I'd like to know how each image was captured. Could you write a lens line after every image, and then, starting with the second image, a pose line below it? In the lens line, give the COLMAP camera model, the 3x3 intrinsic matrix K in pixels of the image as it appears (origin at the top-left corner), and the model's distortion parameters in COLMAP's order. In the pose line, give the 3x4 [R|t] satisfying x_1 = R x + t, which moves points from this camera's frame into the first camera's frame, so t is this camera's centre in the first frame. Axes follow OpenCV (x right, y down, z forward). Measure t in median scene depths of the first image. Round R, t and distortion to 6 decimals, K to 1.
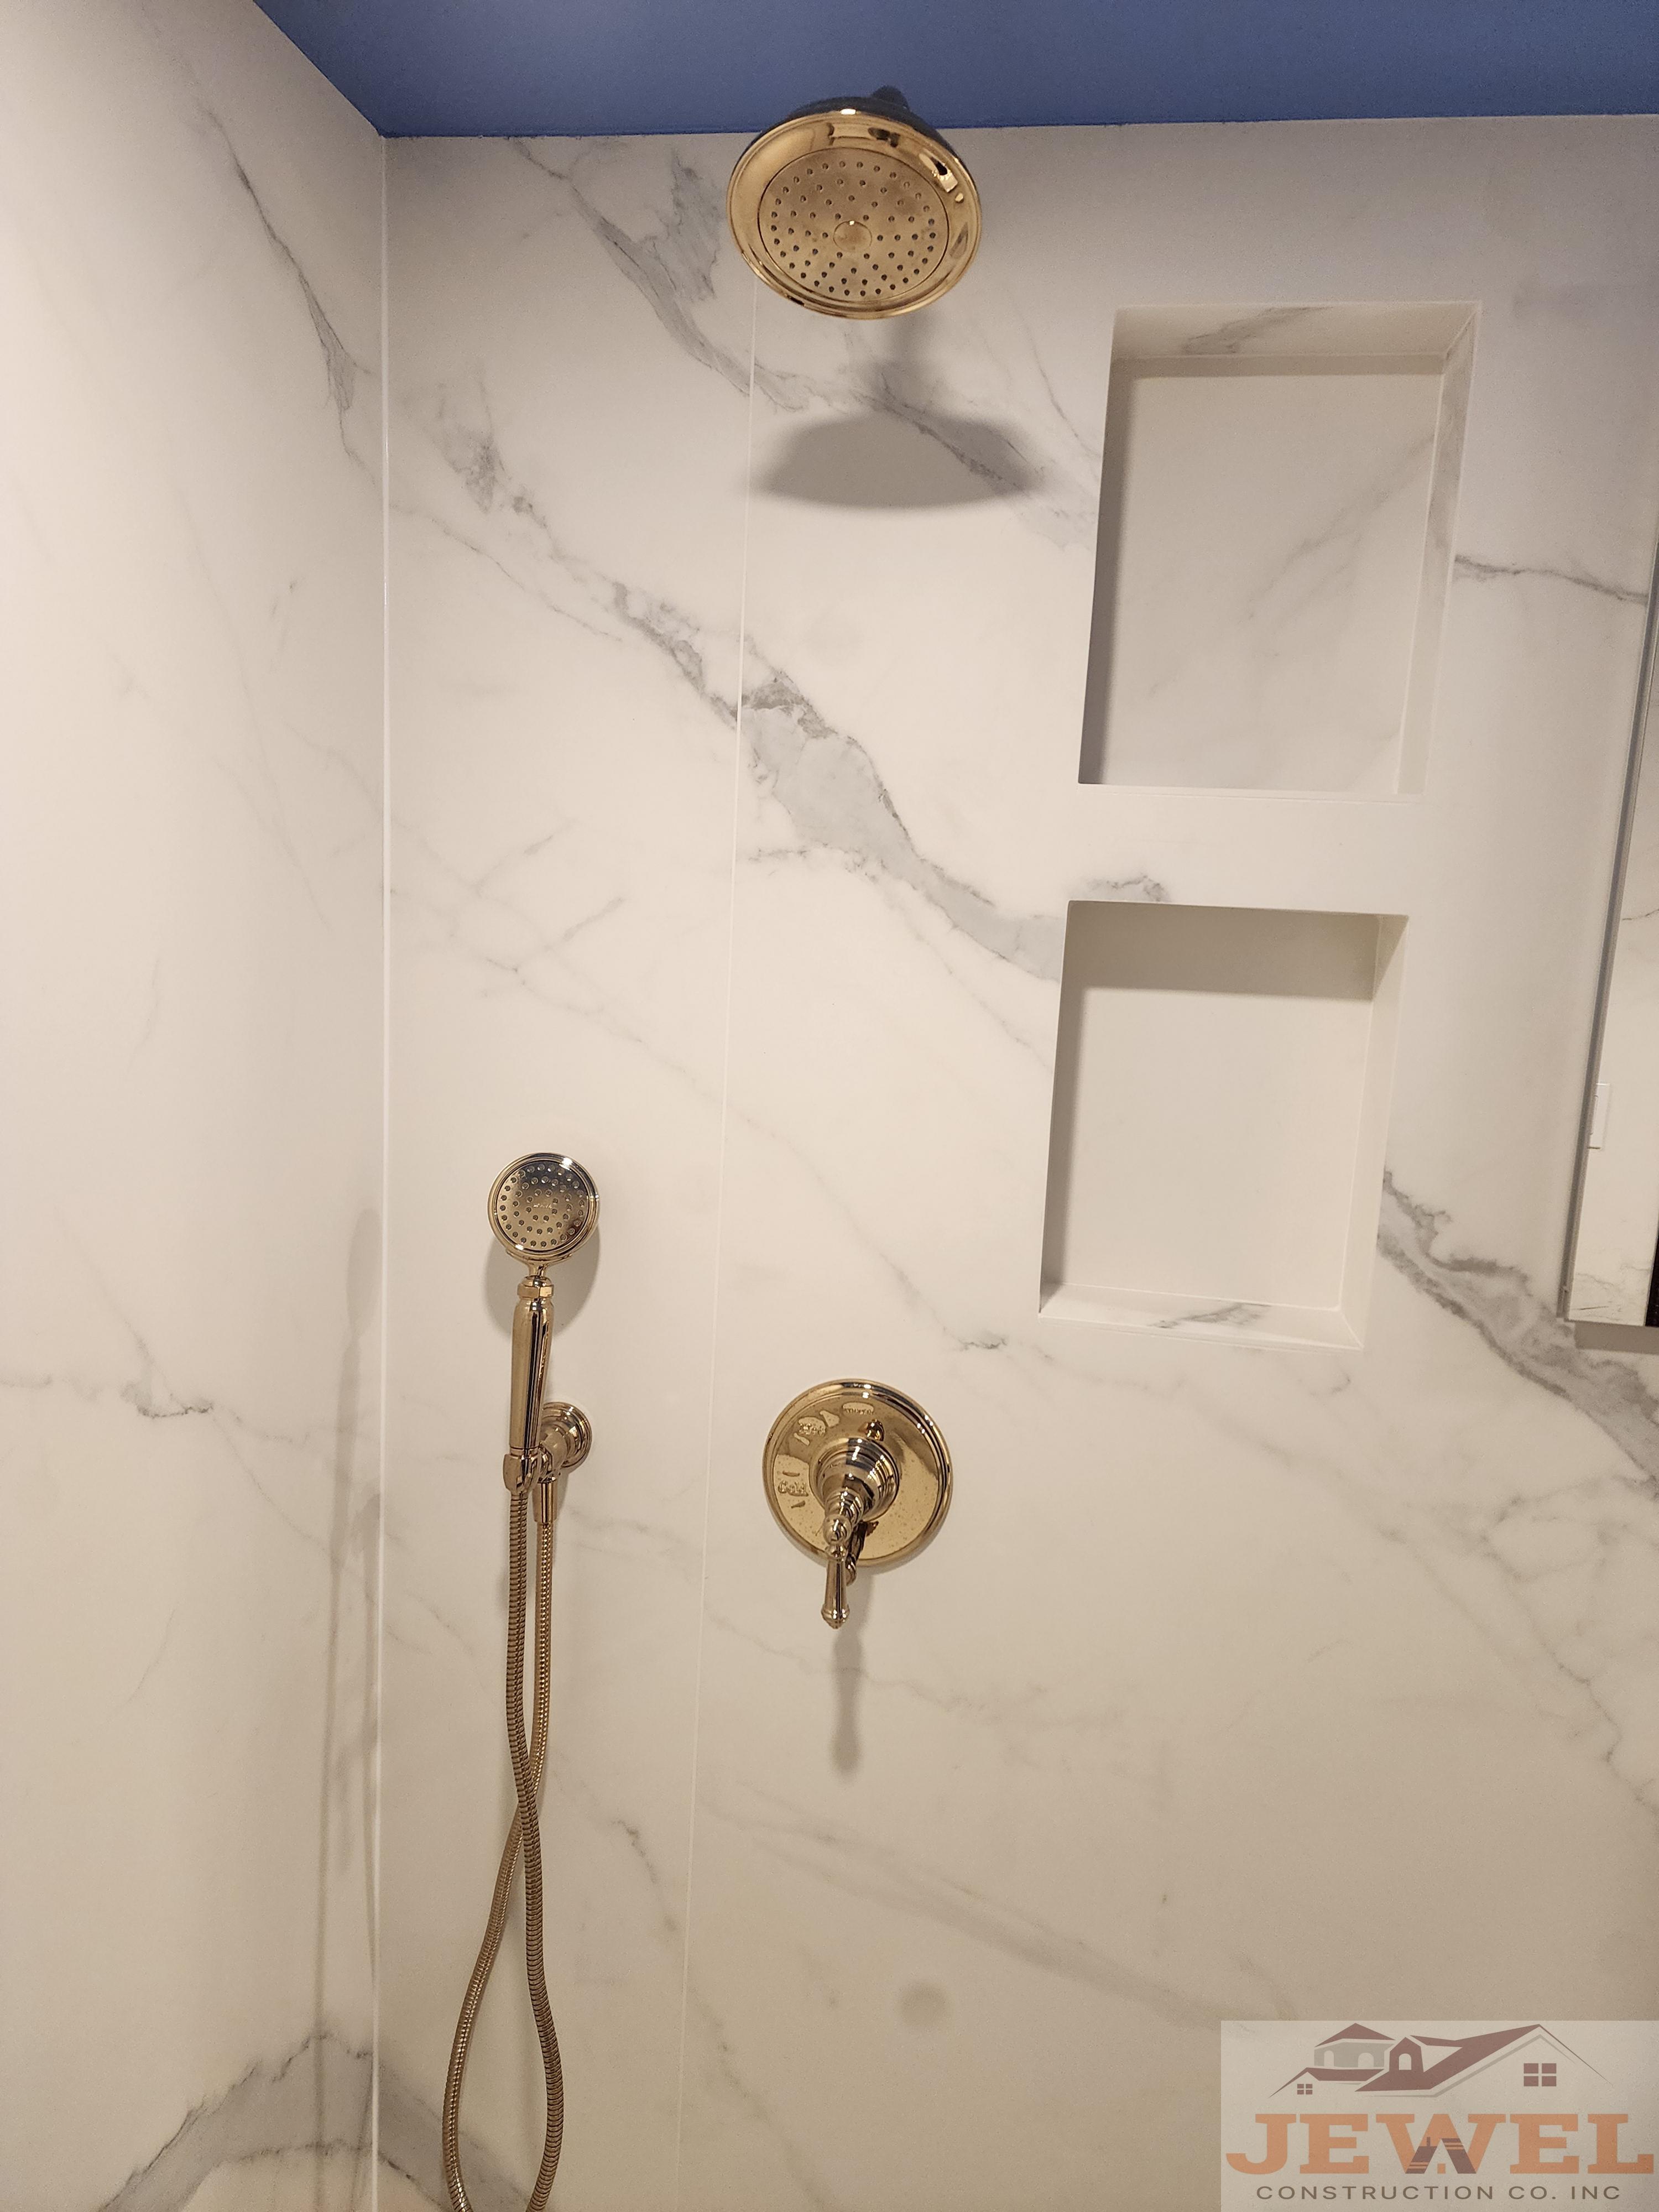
lens RADIAL K [[1490.7, 0, 856.9], [0, 1490.7, 1104.3], [0, 0, 1]] dist [0.102271, -0.099922]
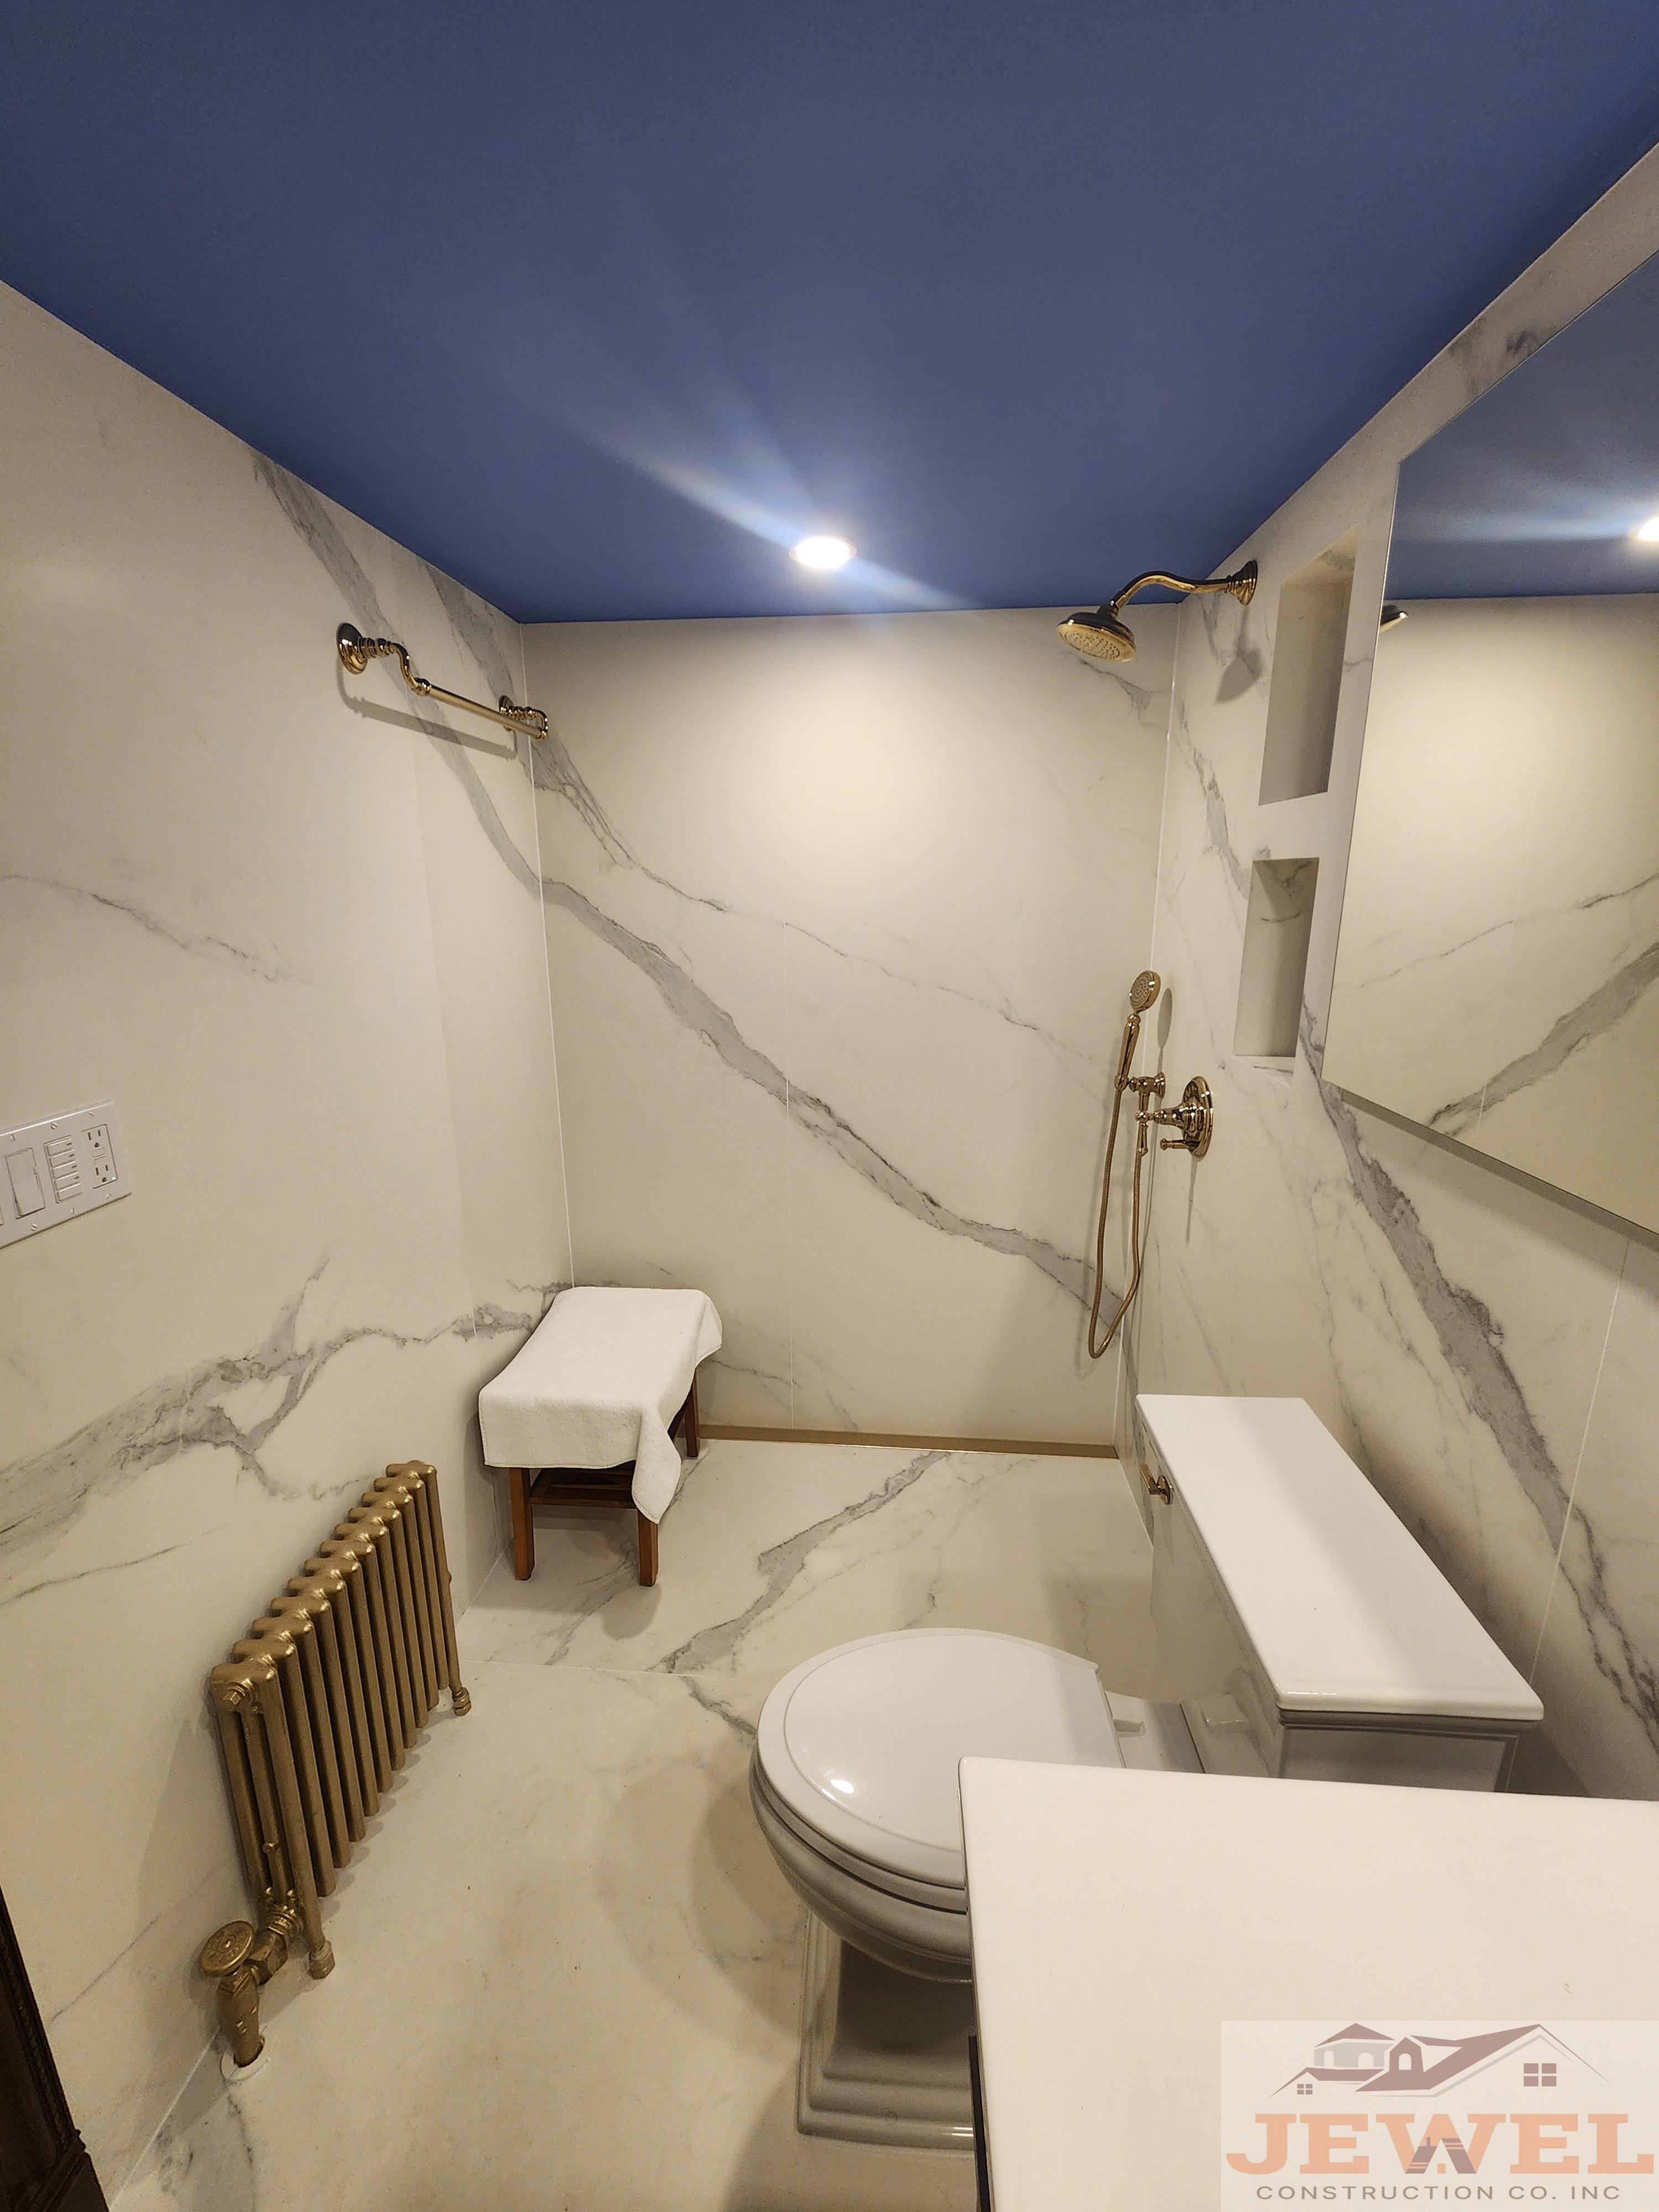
lens RADIAL K [[912.0, 0, 820.1], [0, 912.0, 1100.5], [0, 0, 1]] dist [0.000017, 0.000095]
pose [[0.073042, 0.186107, -0.979811, 1.440516], [-0.133937, 0.975366, 0.175278, 0.053899], [0.988294, 0.118430, 0.096170, 0.290888]]
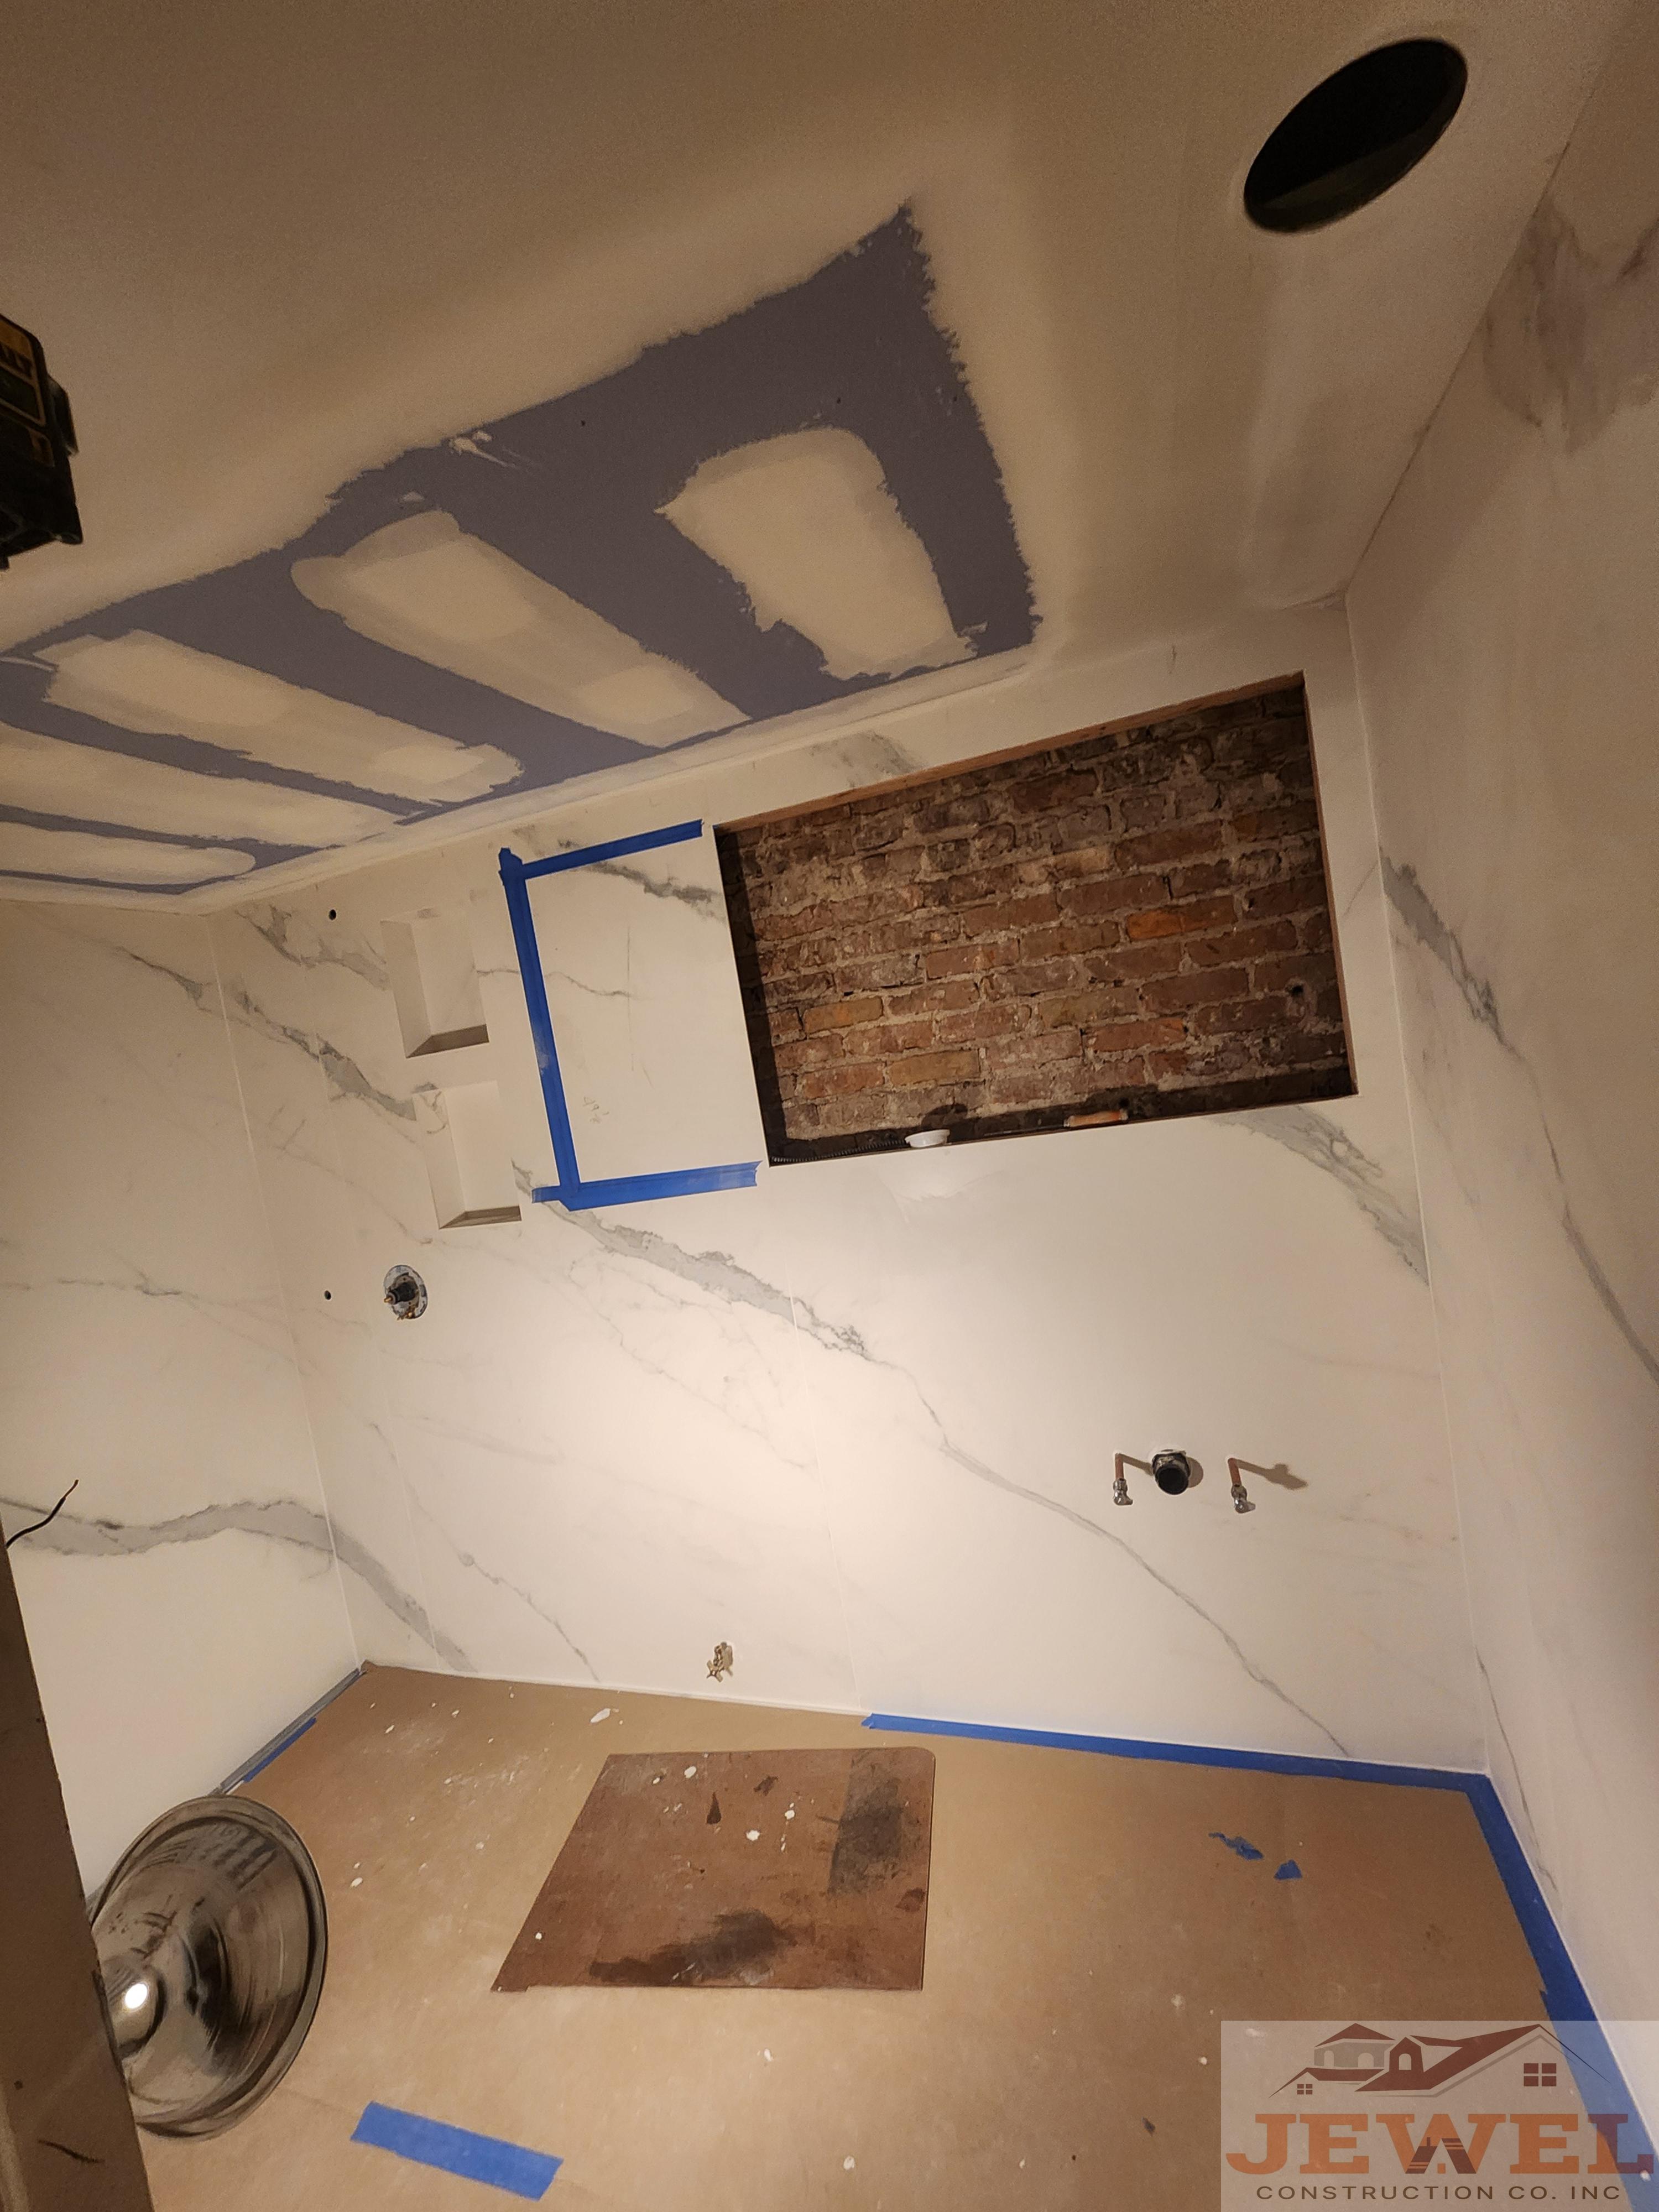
lens RADIAL K [[912.0, 0, 820.1], [0, 912.0, 1100.5], [0, 0, 1]] dist [0.000017, 0.000095]
pose [[0.960368, -0.197501, -0.196688, 1.312172], [0.181504, 0.978648, -0.096462, 0.210342], [0.211540, 0.056940, 0.975709, -0.663958]]
